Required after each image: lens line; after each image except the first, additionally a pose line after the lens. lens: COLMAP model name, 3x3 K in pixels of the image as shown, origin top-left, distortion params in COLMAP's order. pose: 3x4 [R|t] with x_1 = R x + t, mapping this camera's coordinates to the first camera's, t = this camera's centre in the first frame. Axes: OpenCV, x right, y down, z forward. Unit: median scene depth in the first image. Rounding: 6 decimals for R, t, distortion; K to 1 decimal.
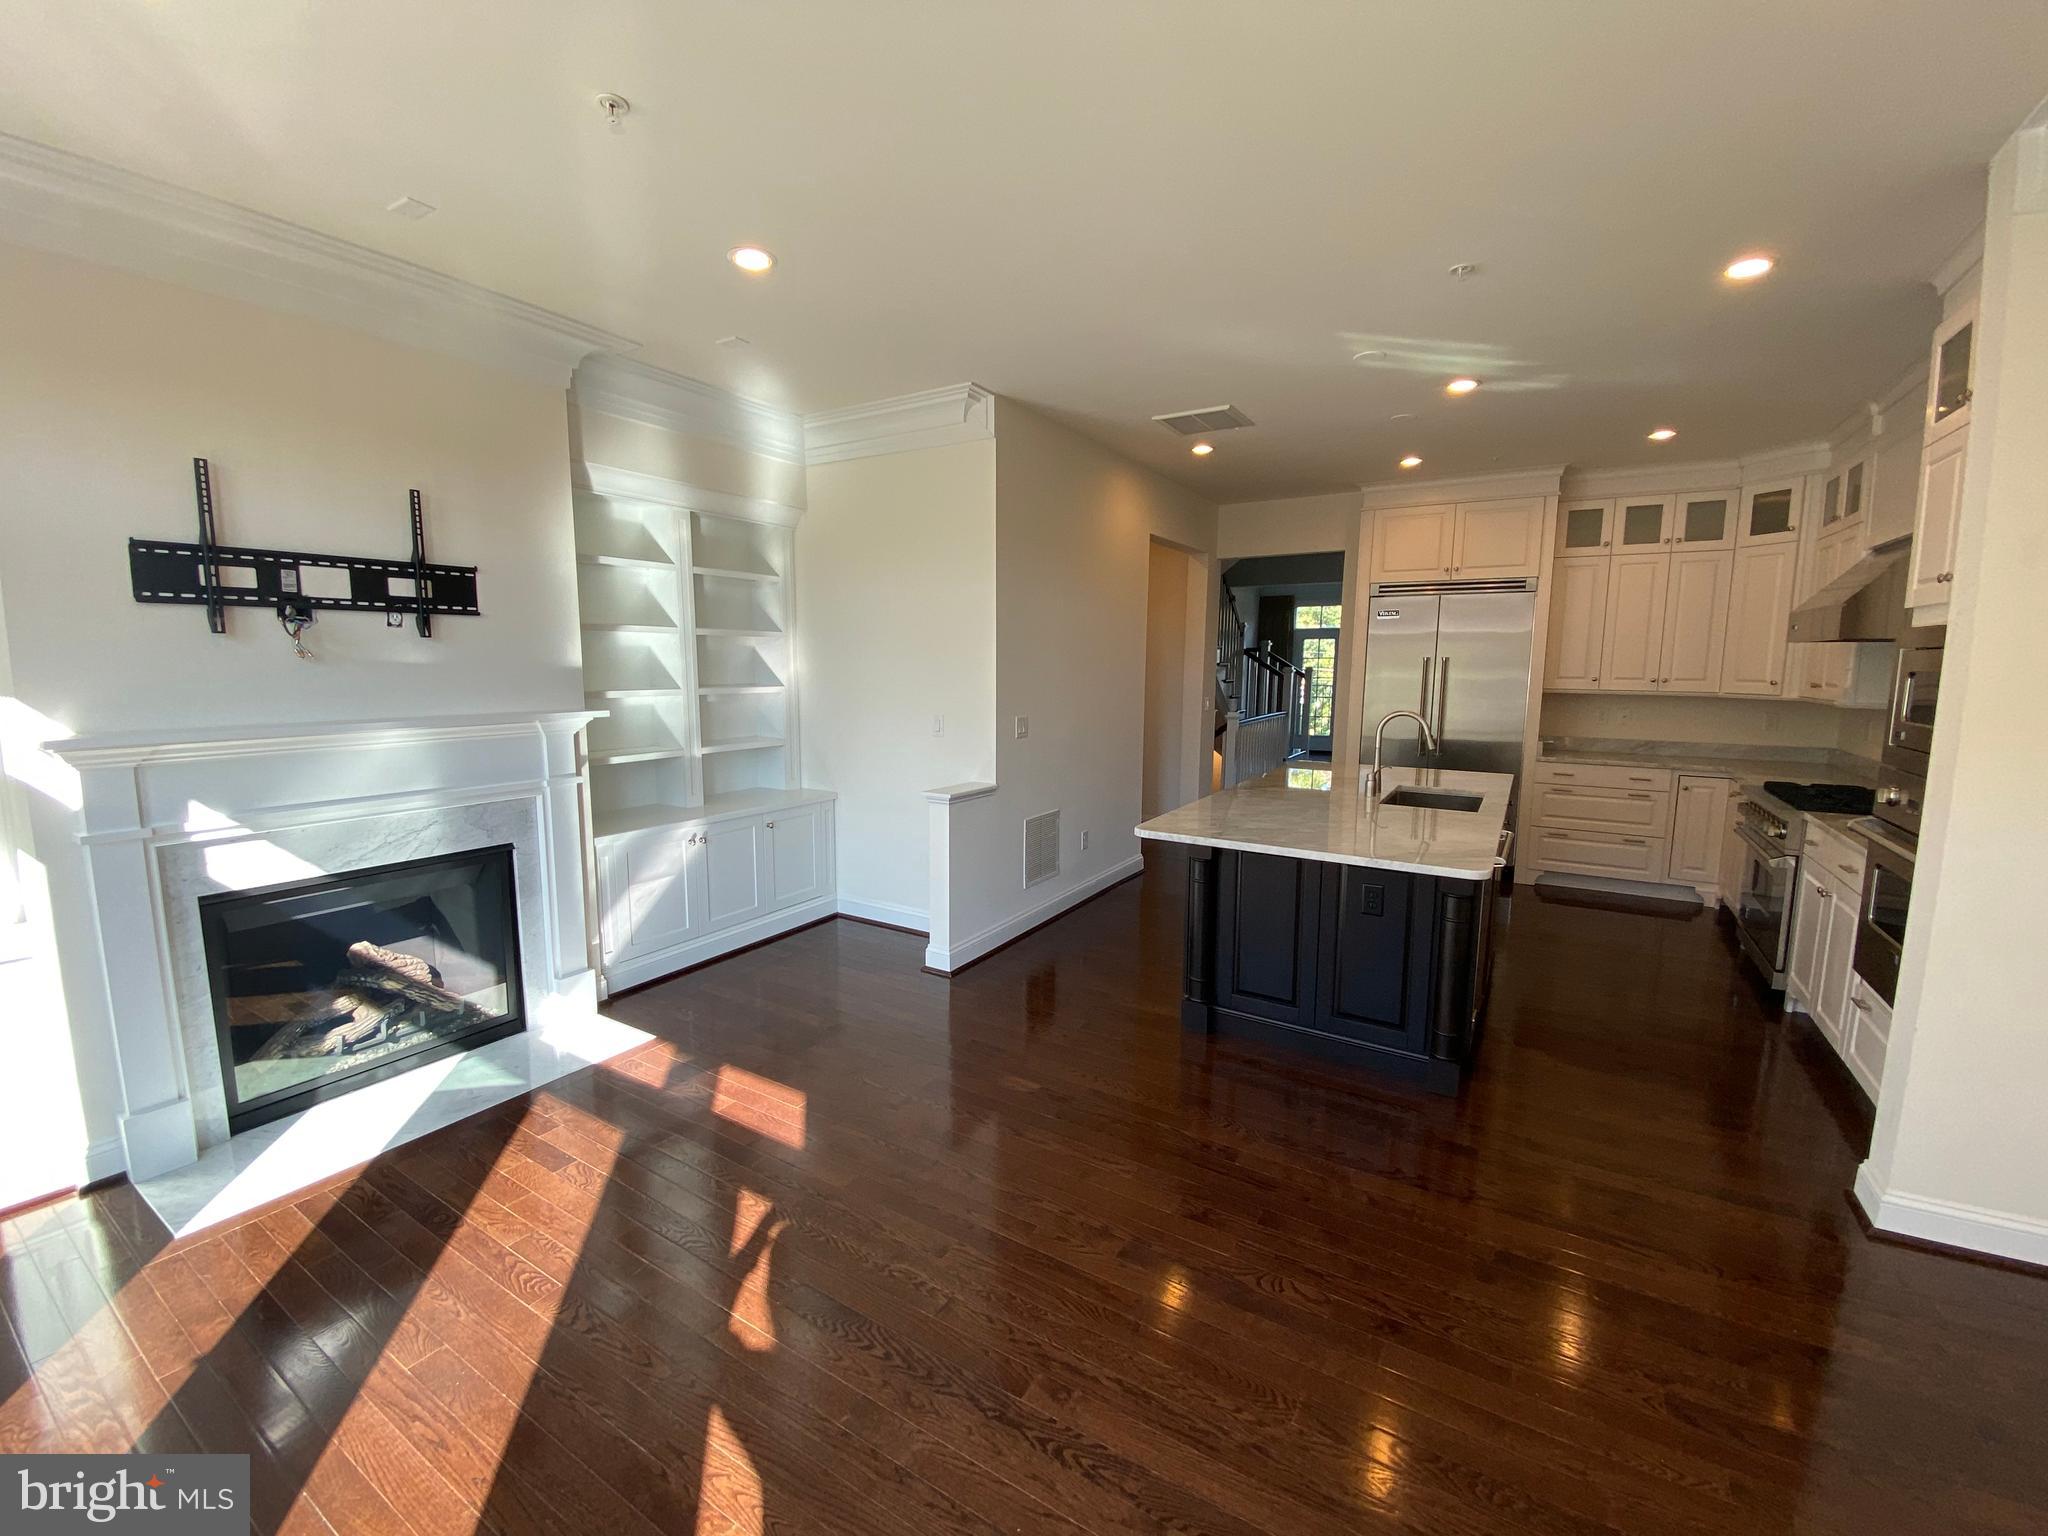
lens RADIAL K [[840.8, 0, 1011.7], [0, 840.8, 755.8], [0, 0, 1]] dist [-0.014804, -0.000824]
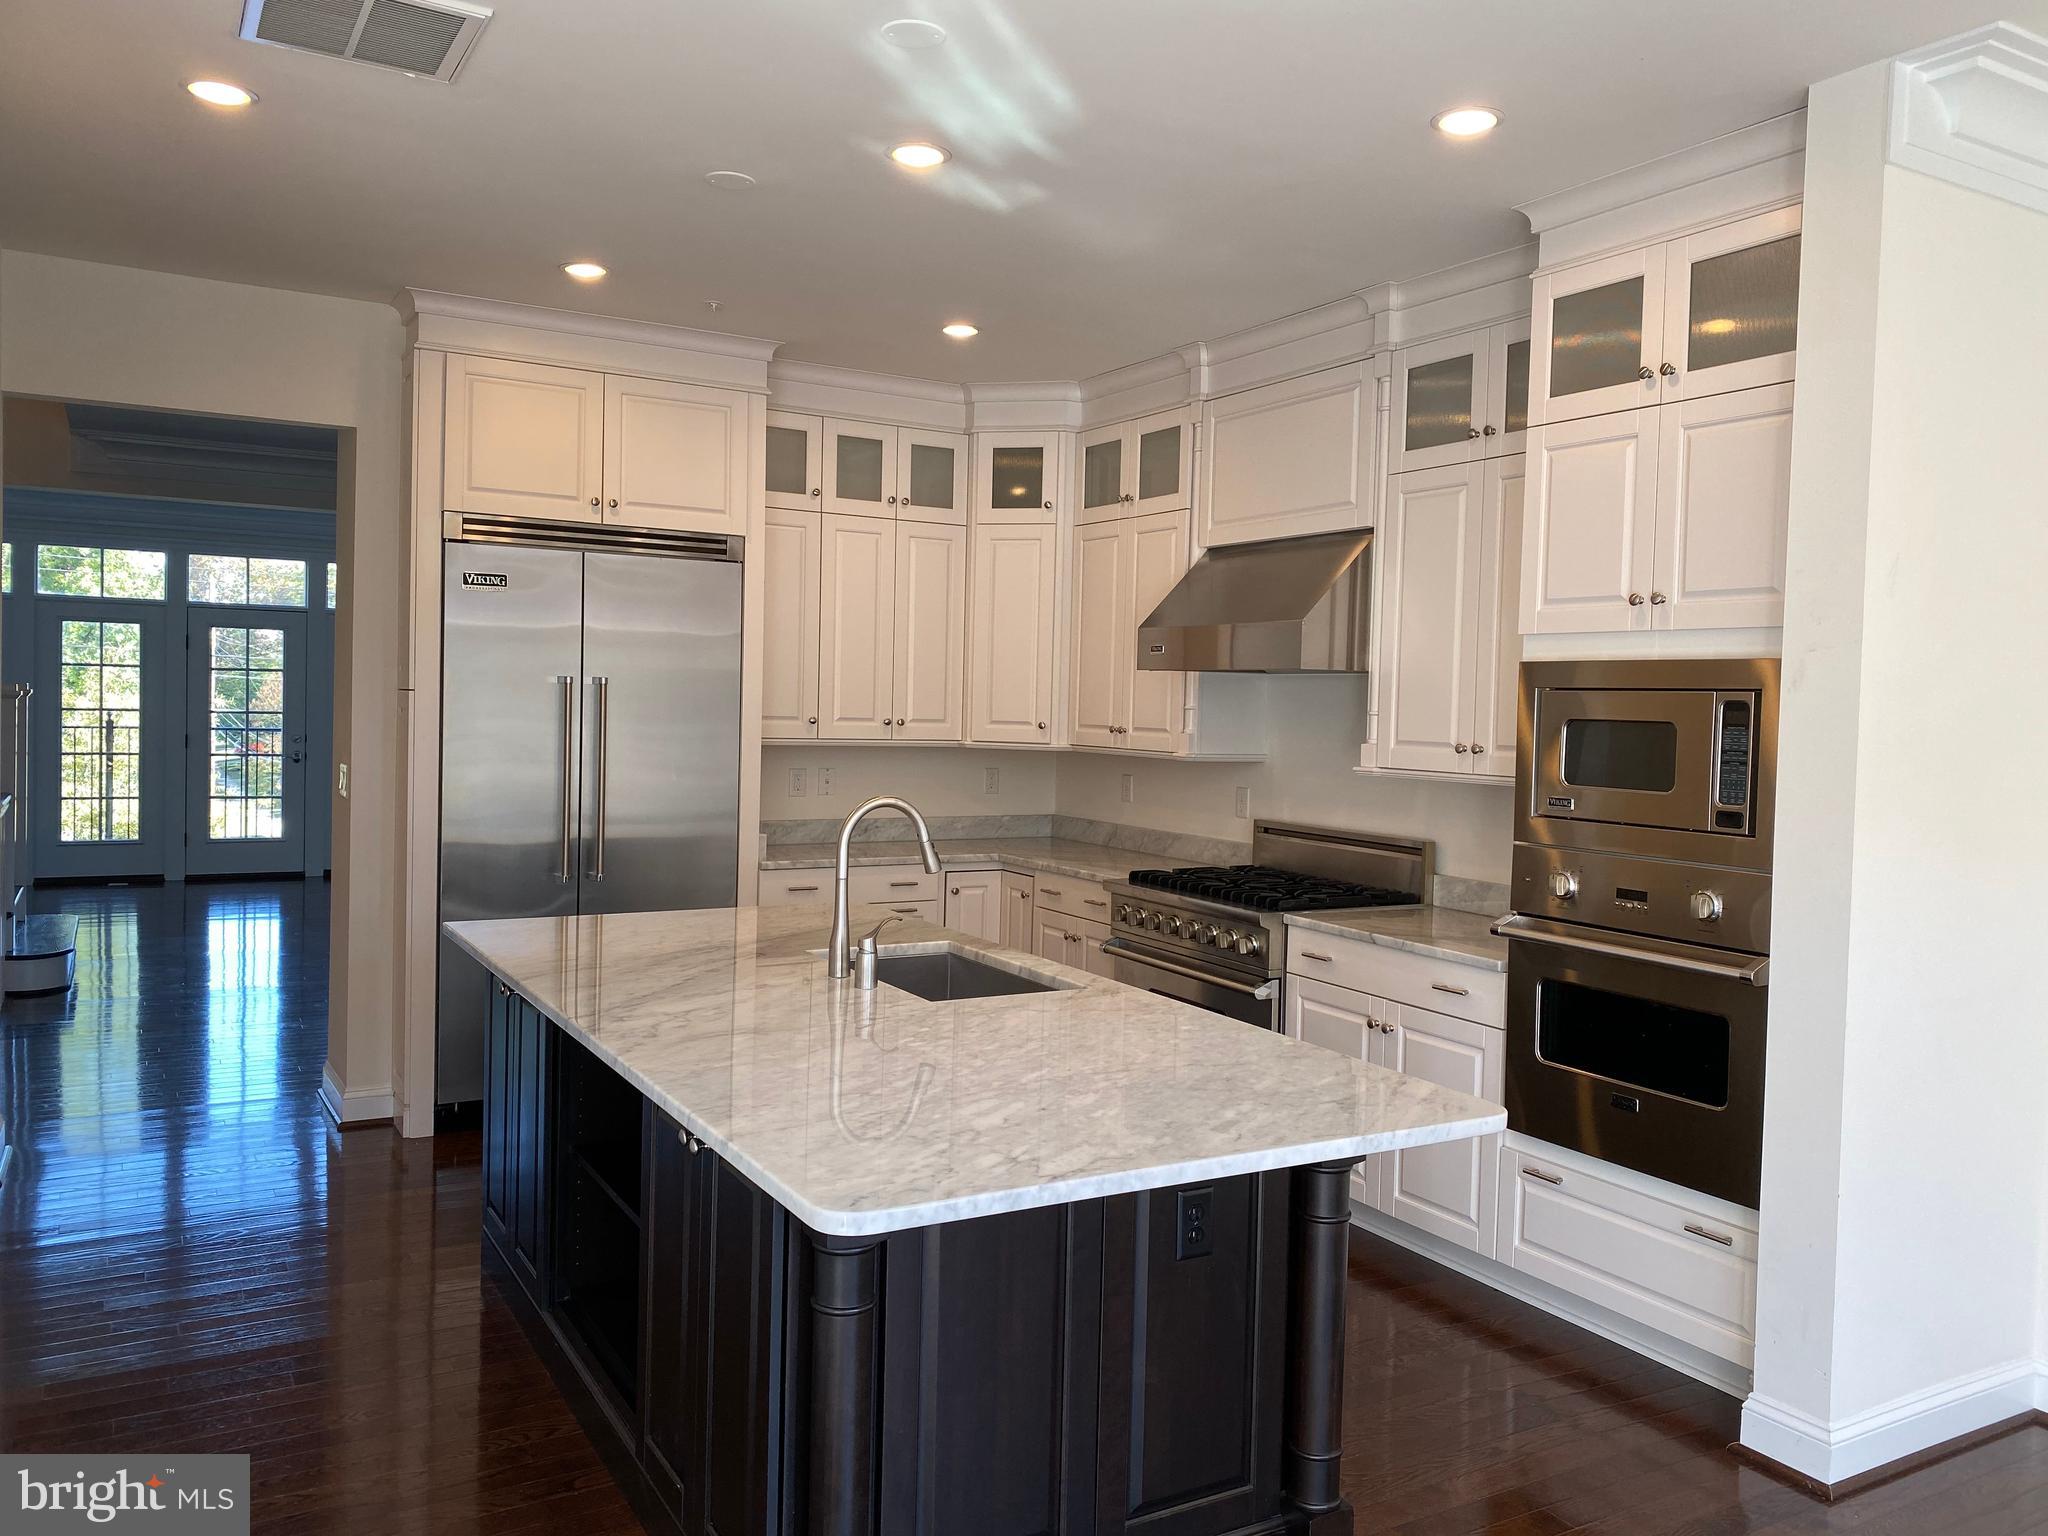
lens RADIAL K [[1556.0, 0, 1004.8], [0, 1556.0, 764.1], [0, 0, 1]] dist [0.032119, -0.008943]
pose [[0.478900, -0.028664, 0.877401, -0.257661], [0.074891, 0.997157, -0.008301, -0.054329], [-0.874669, 0.069685, 0.479685, 0.469320]]
